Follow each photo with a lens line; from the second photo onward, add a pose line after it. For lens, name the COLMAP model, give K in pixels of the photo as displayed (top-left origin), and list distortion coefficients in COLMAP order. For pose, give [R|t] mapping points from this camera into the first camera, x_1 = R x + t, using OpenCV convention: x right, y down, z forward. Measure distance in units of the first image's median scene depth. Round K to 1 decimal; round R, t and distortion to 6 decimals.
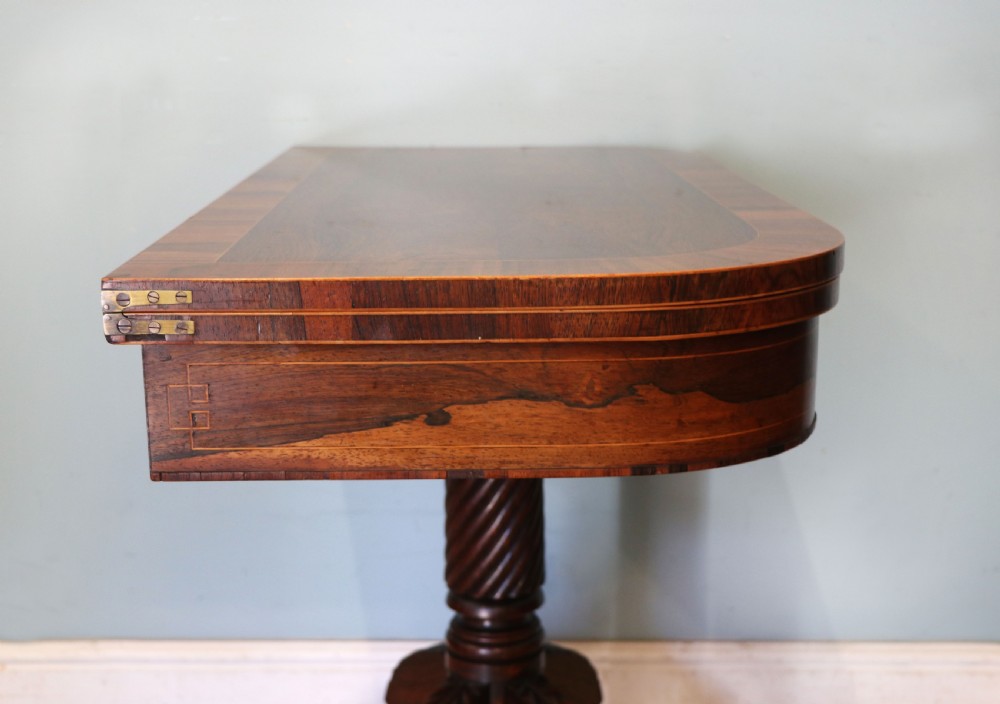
lens RADIAL K [[1474.3, 0, 484.3], [0, 1474.3, 405.5], [0, 0, 1]] dist [-0.006217, 0.021388]
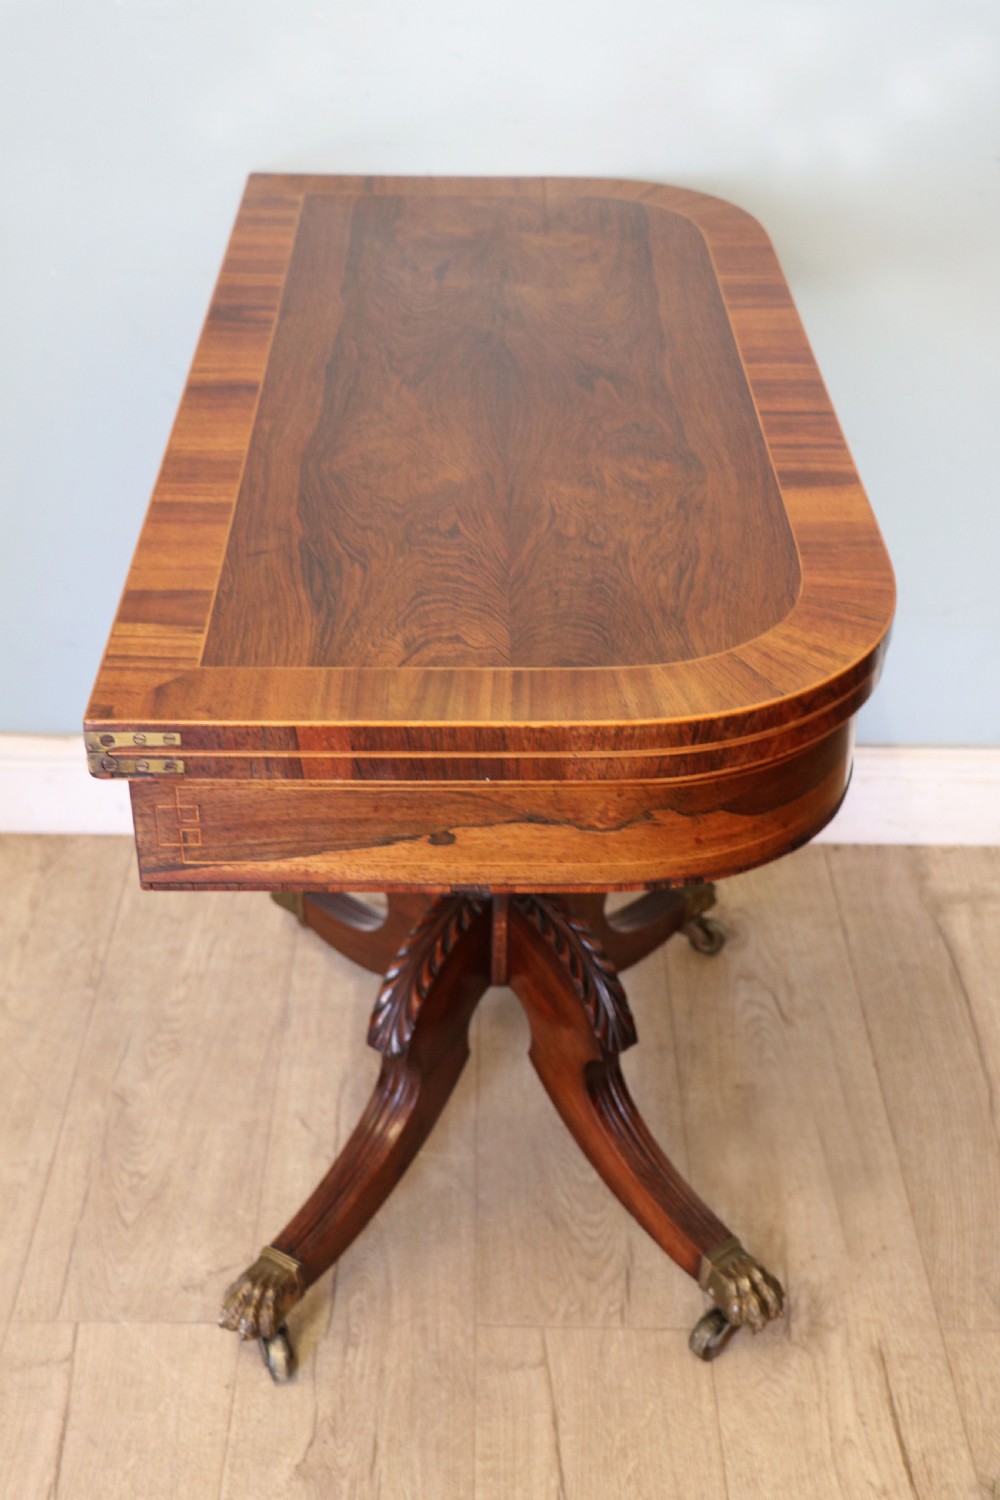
lens RADIAL K [[1943.6, 0, 476.0], [0, 1943.6, 749.1], [0, 0, 1]] dist [-0.000081, 0.034714]
pose [[0.999913, 0.013013, -0.002130, -0.007789], [-0.011566, 0.943132, 0.332218, -0.462595], [0.006332, -0.332164, 0.943200, -0.159266]]
